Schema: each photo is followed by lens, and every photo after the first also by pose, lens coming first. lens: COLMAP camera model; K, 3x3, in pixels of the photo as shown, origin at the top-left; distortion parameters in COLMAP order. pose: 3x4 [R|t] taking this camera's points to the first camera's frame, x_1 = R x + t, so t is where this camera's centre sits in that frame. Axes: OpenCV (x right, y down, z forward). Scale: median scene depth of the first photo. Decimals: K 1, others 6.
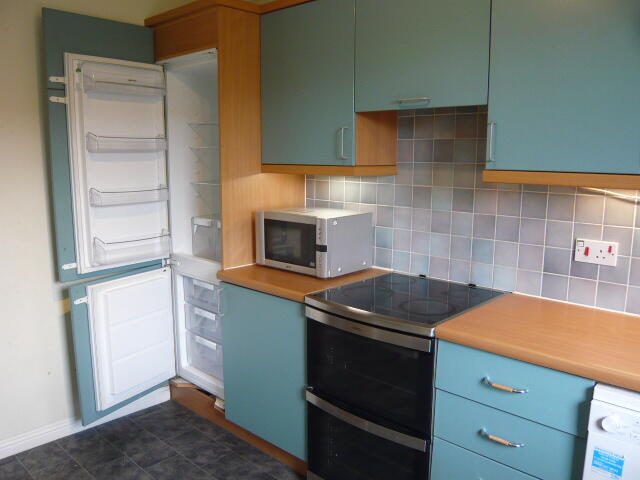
lens RADIAL K [[550.2, 0, 320.0], [0, 550.2, 240.0], [0, 0, 1]] dist [-0.010054, -0.007901]
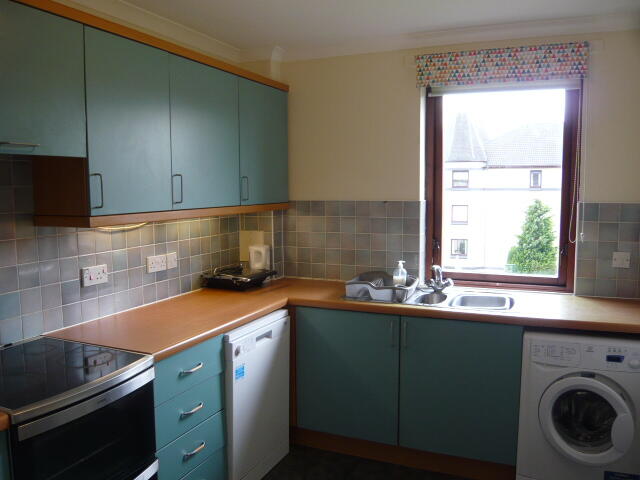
lens RADIAL K [[550.2, 0, 320.0], [0, 550.2, 240.0], [0, 0, 1]] dist [-0.010054, -0.007901]
pose [[-0.331244, -0.100418, 0.938186, -0.886205], [0.155770, 0.974857, 0.159341, -0.186644], [-0.930598, 0.198922, -0.307273, 0.927838]]
